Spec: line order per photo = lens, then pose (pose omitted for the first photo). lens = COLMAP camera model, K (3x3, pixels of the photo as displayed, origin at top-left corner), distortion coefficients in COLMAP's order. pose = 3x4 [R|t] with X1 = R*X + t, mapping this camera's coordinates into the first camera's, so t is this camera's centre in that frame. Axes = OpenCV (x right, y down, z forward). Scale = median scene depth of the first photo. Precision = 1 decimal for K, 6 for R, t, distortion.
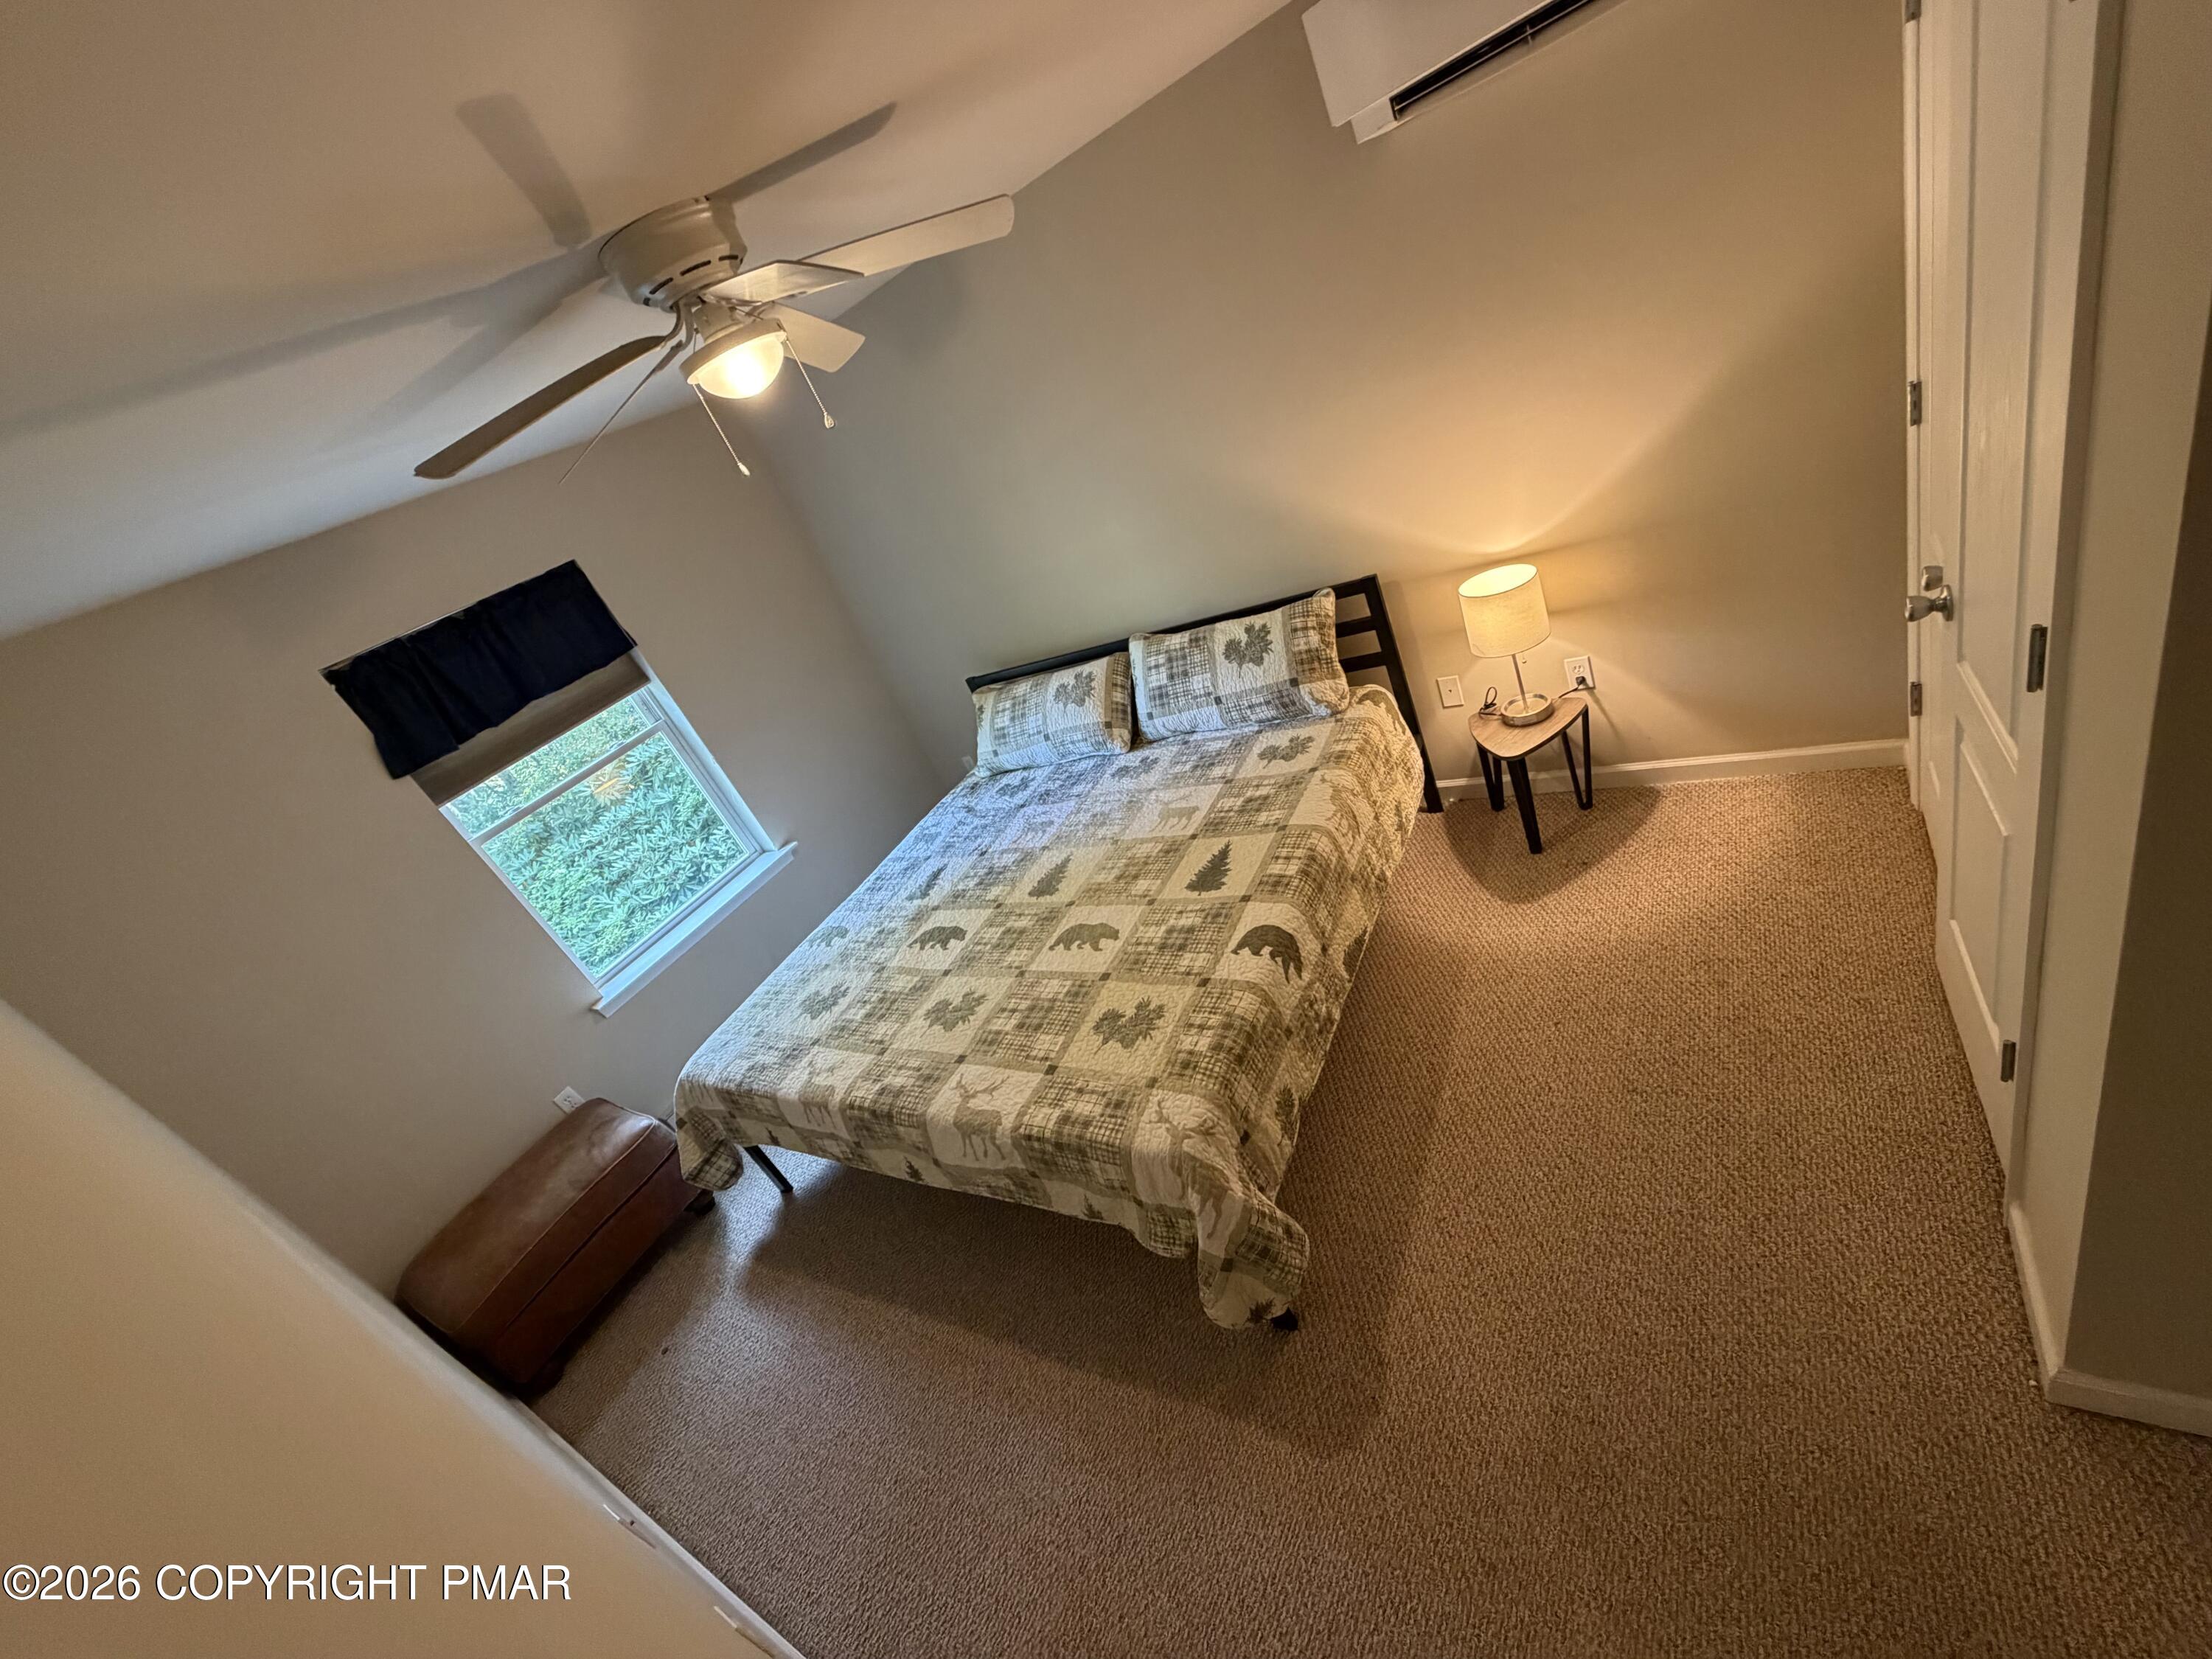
lens RADIAL K [[879.1, 0, 1098.0], [0, 879.1, 831.2], [0, 0, 1]] dist [-0.000300, -0.000184]
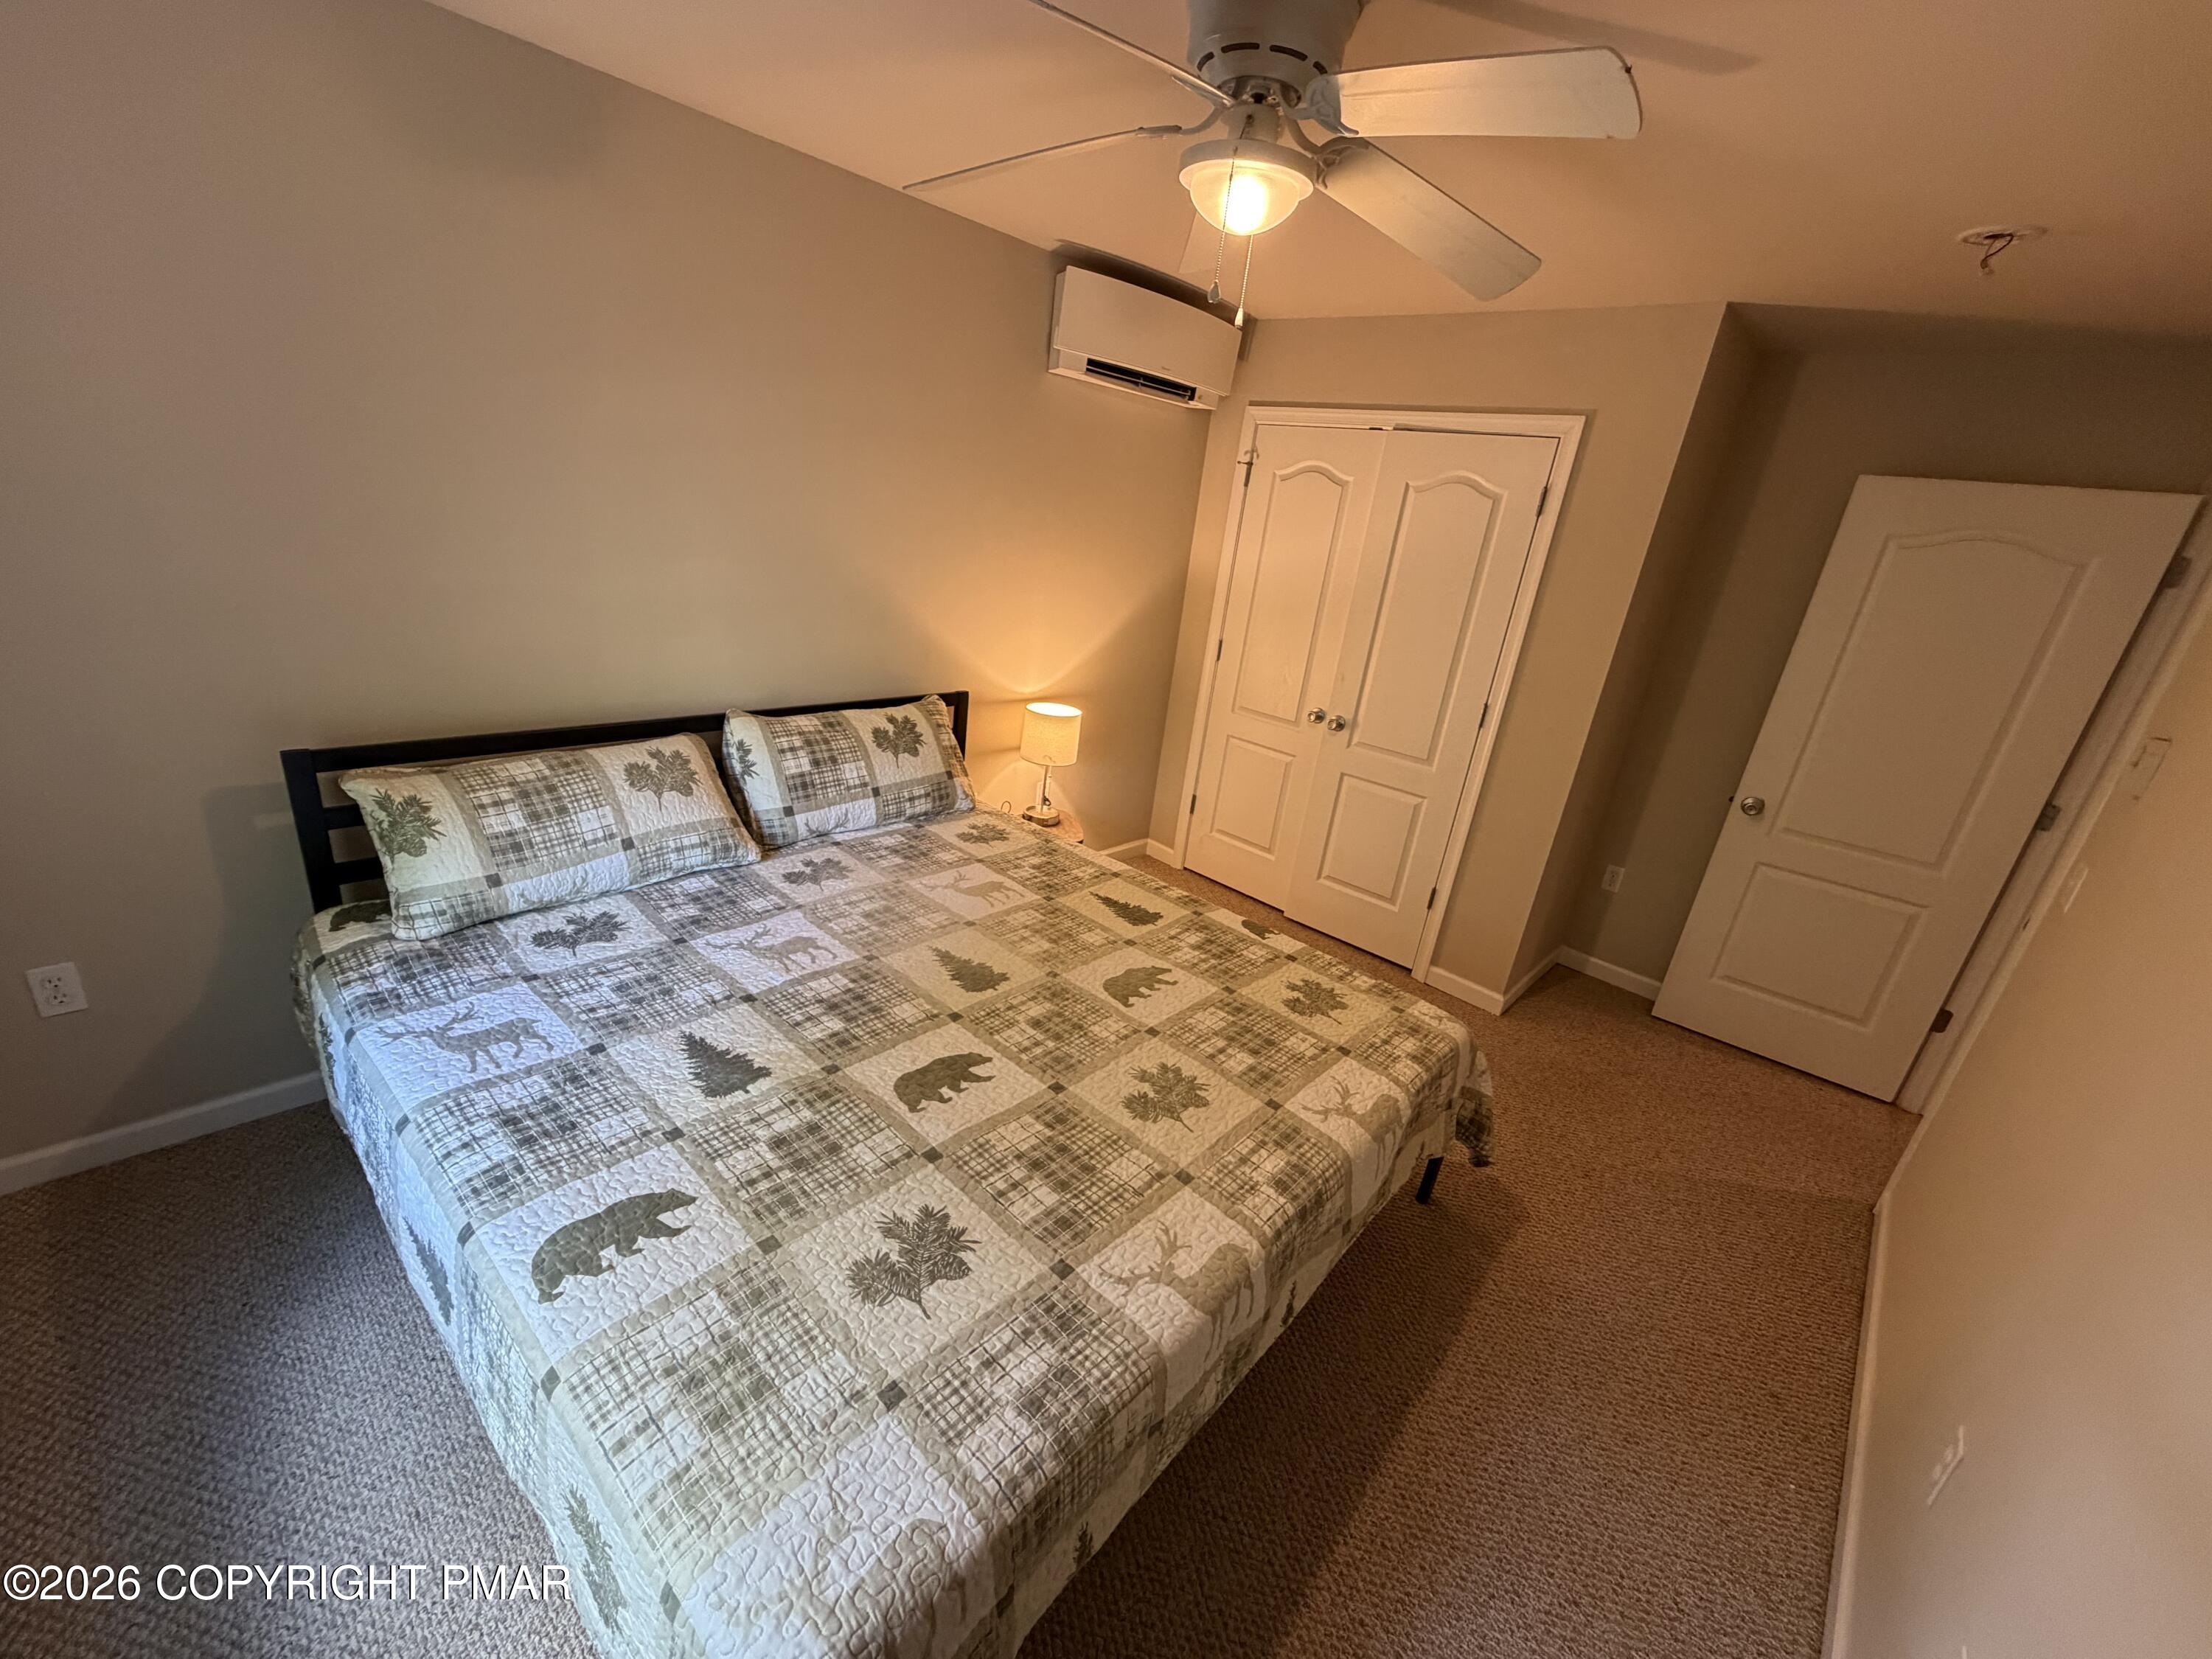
lens RADIAL K [[879.1, 0, 1098.0], [0, 879.1, 831.2], [0, 0, 1]] dist [-0.000300, -0.000184]
pose [[0.155951, 0.083700, 0.984212, -0.669541], [0.283264, 0.950763, -0.125739, 0.058709], [-0.946277, 0.298401, 0.124563, 0.680706]]
